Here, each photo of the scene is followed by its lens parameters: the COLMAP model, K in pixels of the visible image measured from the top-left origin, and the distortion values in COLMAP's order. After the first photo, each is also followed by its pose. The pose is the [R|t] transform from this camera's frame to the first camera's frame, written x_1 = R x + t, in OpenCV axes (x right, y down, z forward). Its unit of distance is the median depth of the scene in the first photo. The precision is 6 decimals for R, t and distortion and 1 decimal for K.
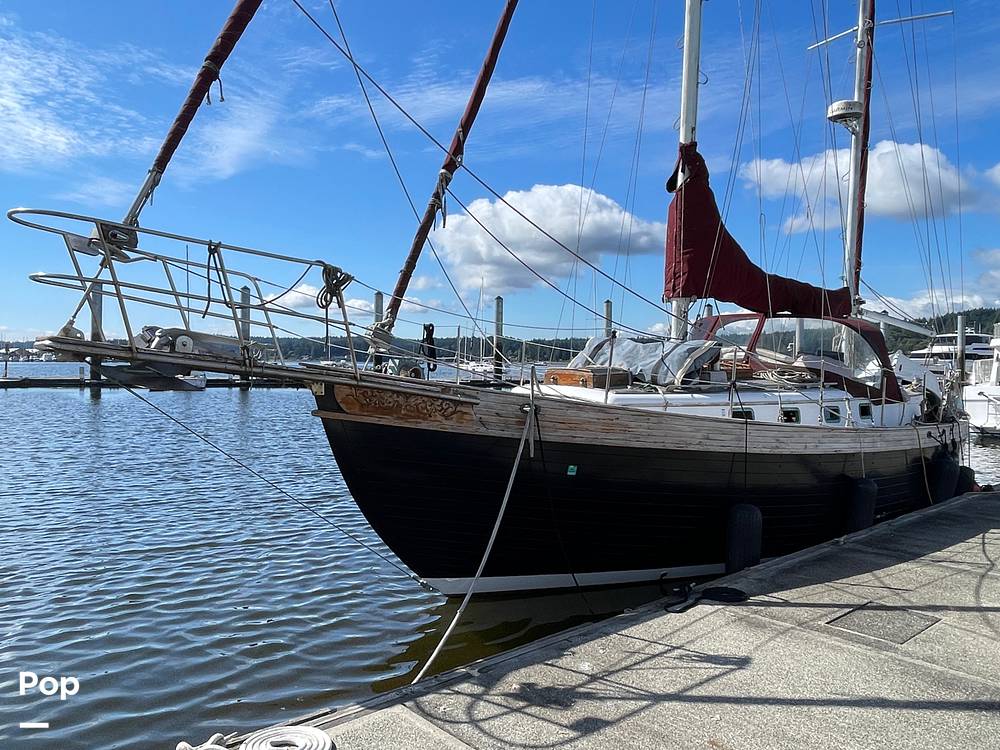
lens RADIAL K [[733.3, 0, 500.0], [0, 733.3, 375.0], [0, 0, 1]] dist [-0.037806, -0.001307]
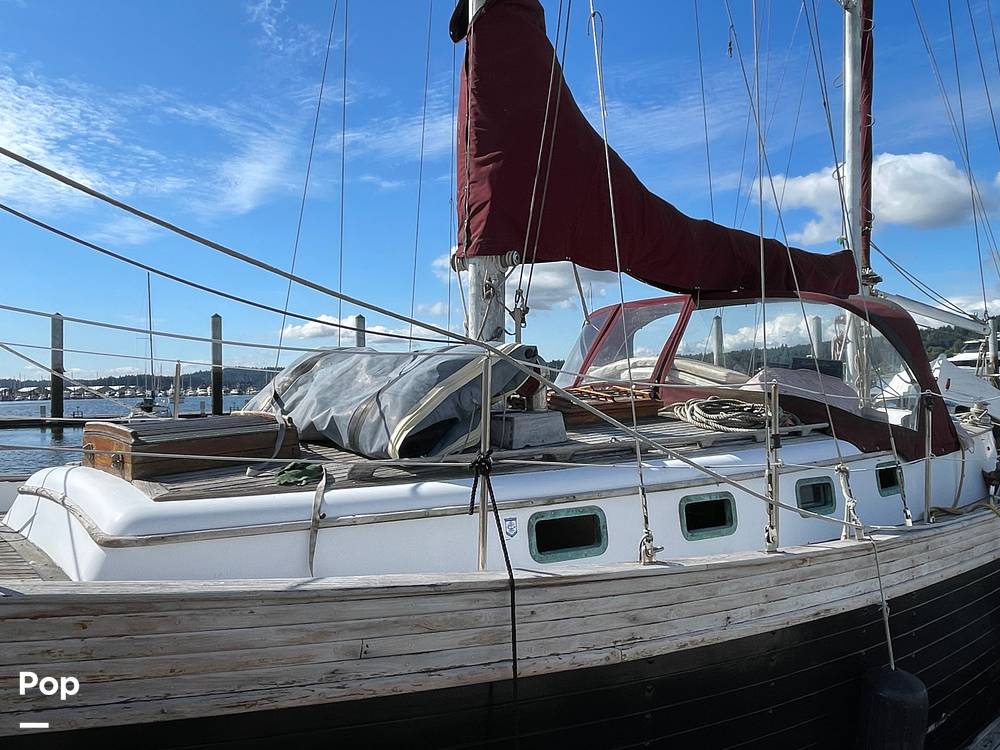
lens RADIAL K [[733.3, 0, 500.0], [0, 733.3, 375.0], [0, 0, 1]] dist [-0.037806, -0.001307]
pose [[0.999125, -0.034149, -0.024128, 0.256014], [0.033375, 0.998938, -0.031777, -0.012966], [0.025187, 0.030944, 0.999204, 0.506855]]
